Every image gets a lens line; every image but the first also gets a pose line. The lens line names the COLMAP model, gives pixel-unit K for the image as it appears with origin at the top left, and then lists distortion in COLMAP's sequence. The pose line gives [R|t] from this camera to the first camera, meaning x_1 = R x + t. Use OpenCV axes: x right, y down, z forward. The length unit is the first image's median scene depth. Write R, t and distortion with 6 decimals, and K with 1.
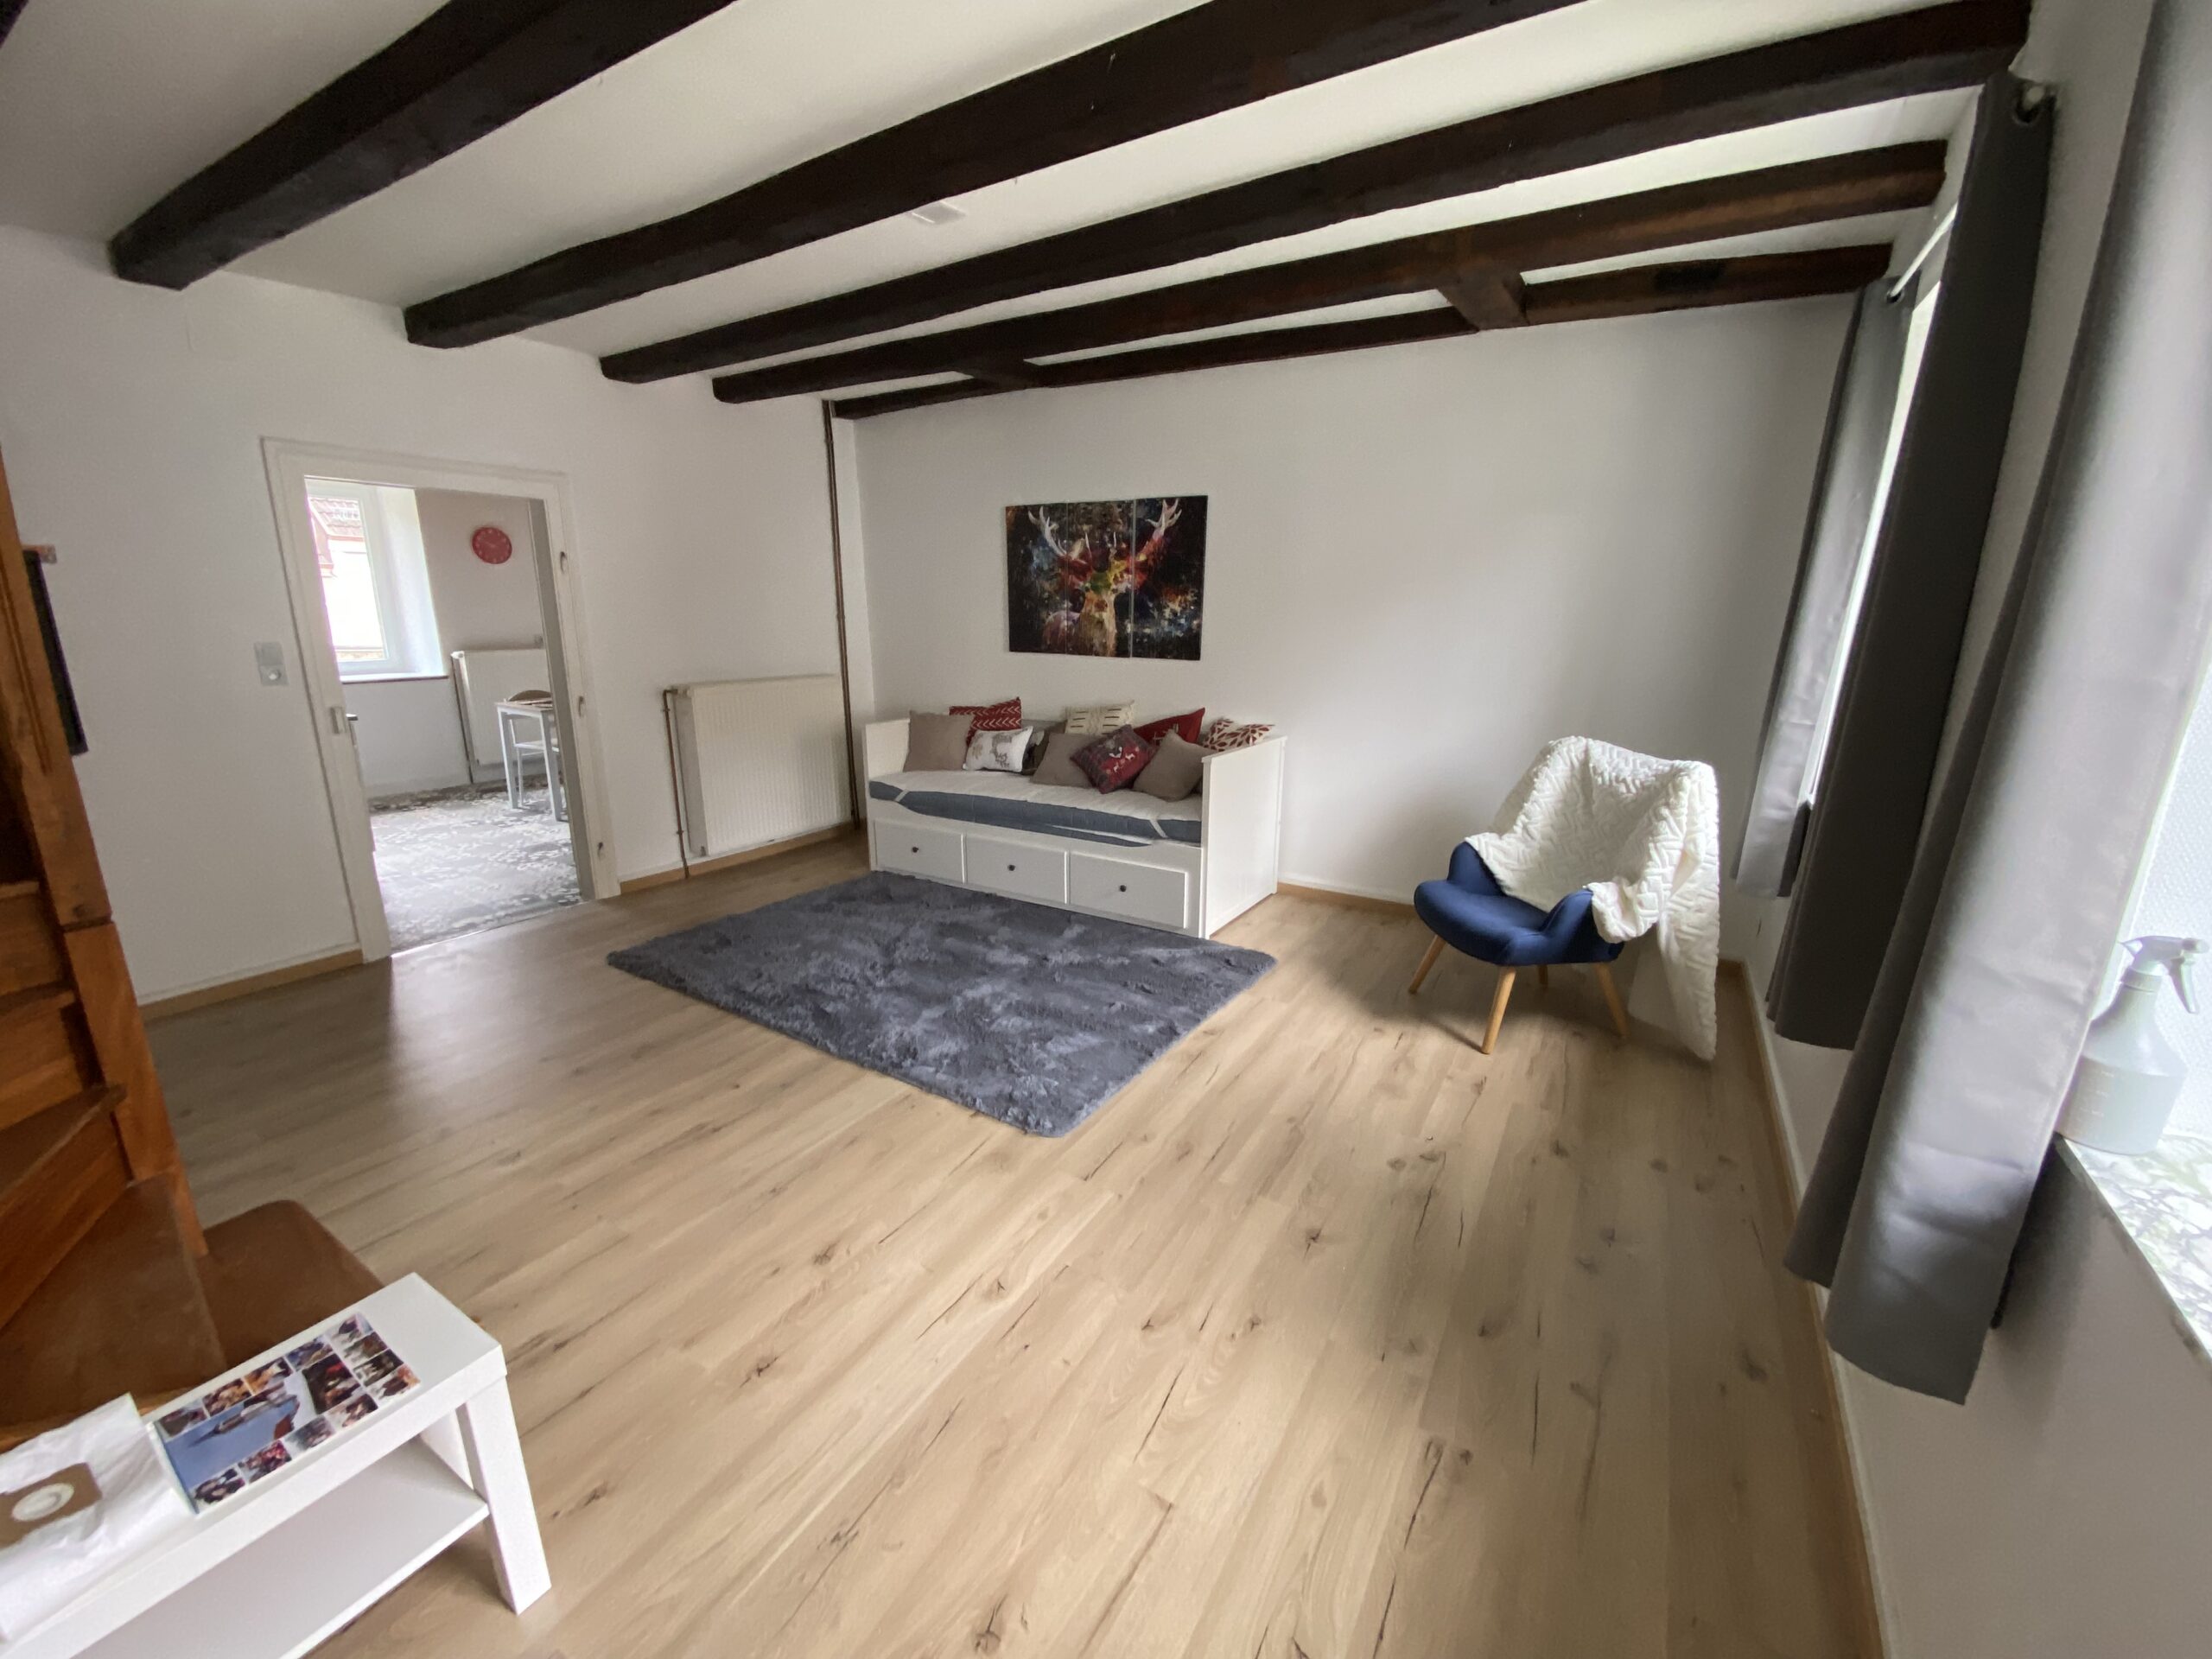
lens RADIAL K [[885.4, 0, 1106.4], [0, 885.4, 834.6], [0, 0, 1]] dist [0.038291, -0.028509]
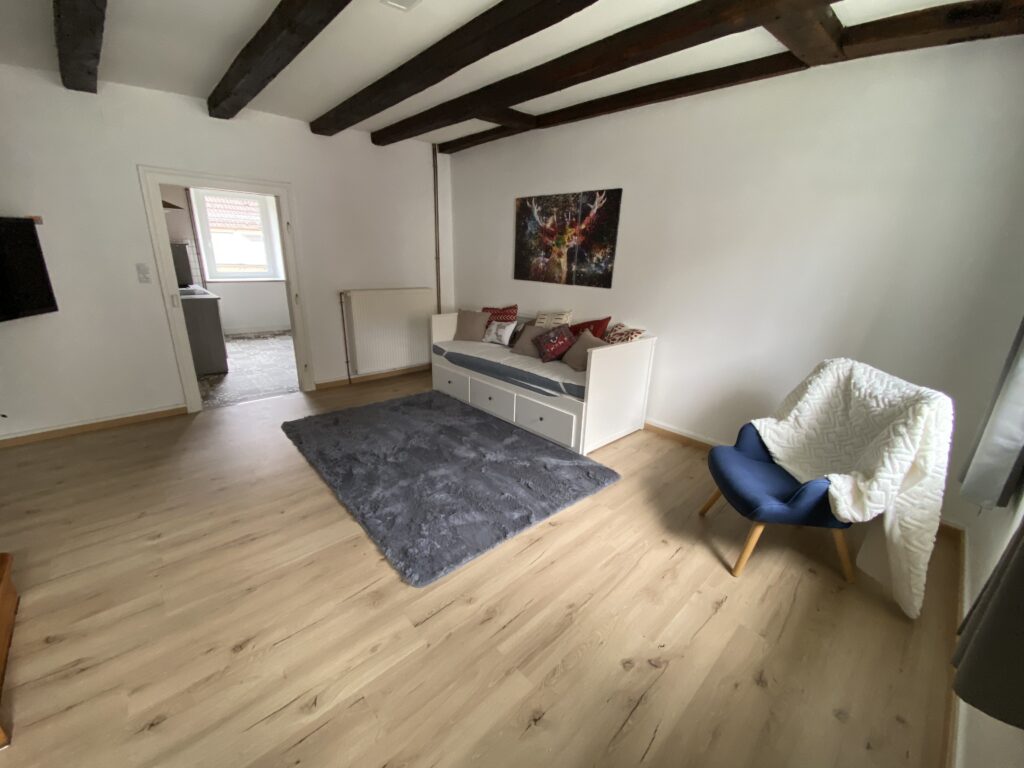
lens RADIAL K [[409.9, 0, 515.2], [0, 409.9, 386.3], [0, 0, 1]] dist [0.020284, -0.019232]
pose [[0.963774, 0.101899, -0.246487, 0.192024], [-0.087622, 0.993814, 0.068242, -0.064417], [0.251916, -0.044172, 0.966741, 0.249528]]
